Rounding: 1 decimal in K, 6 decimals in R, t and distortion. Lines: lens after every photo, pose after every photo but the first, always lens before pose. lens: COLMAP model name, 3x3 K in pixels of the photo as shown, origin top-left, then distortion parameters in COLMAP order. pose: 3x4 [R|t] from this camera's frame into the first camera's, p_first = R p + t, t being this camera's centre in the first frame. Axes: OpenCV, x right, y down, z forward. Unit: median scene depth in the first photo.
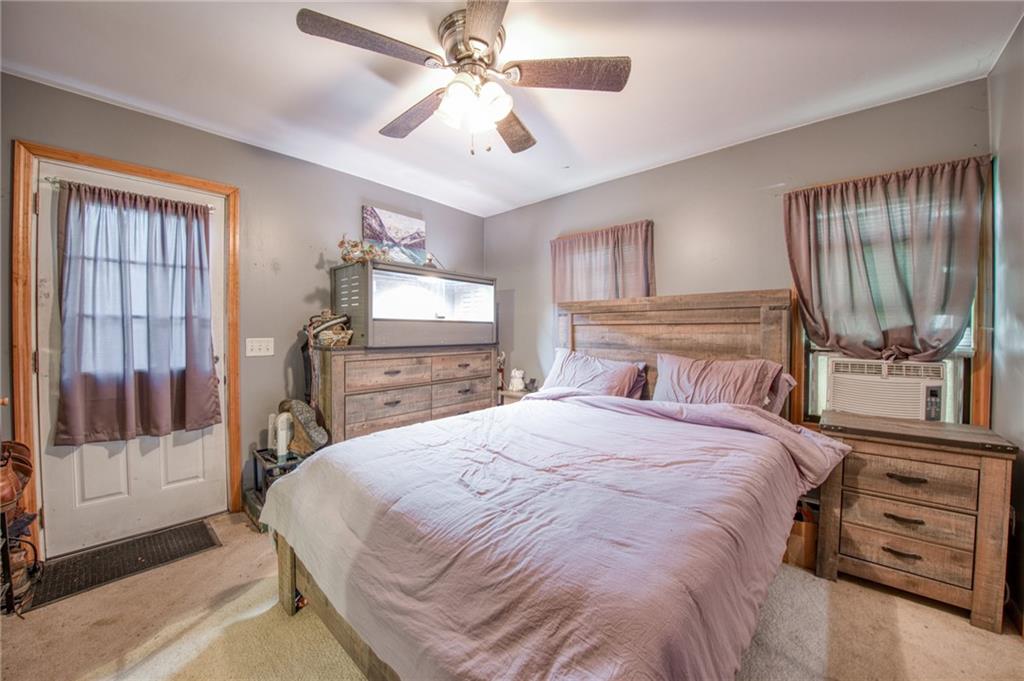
lens RADIAL K [[374.4, 0, 505.1], [0, 374.4, 328.5], [0, 0, 1]] dist [-0.021175, -0.000233]
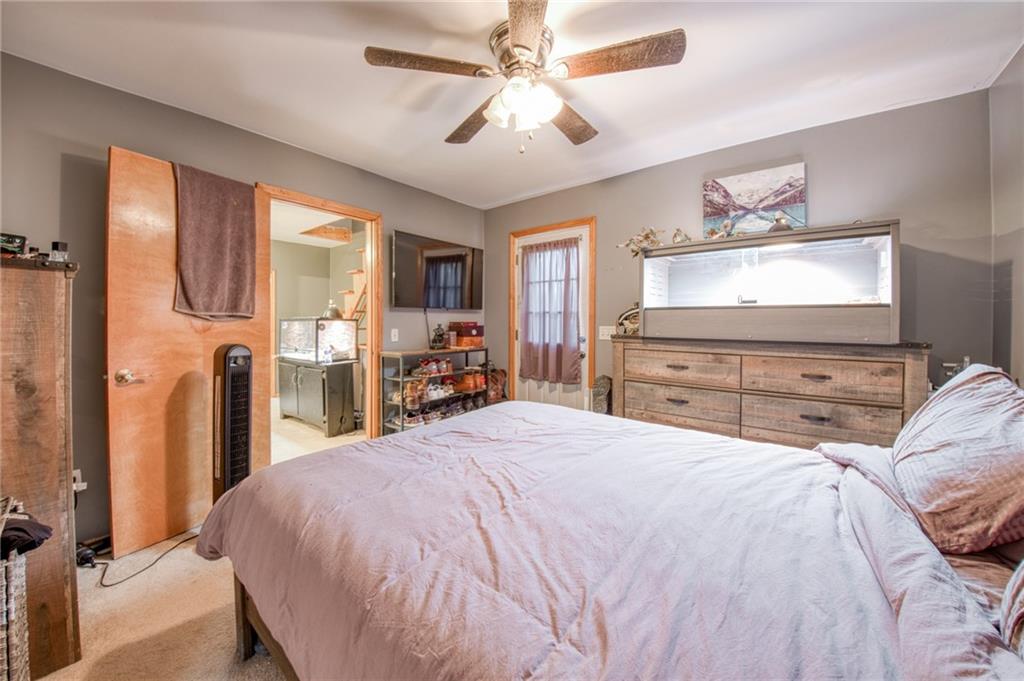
lens RADIAL K [[374.4, 0, 505.1], [0, 374.4, 328.5], [0, 0, 1]] dist [-0.021175, -0.000233]
pose [[0.034735, 0.020707, -0.999182, 0.588775], [0.002324, 0.999781, 0.020800, 0.005532], [0.999394, -0.003044, 0.034679, 0.563115]]
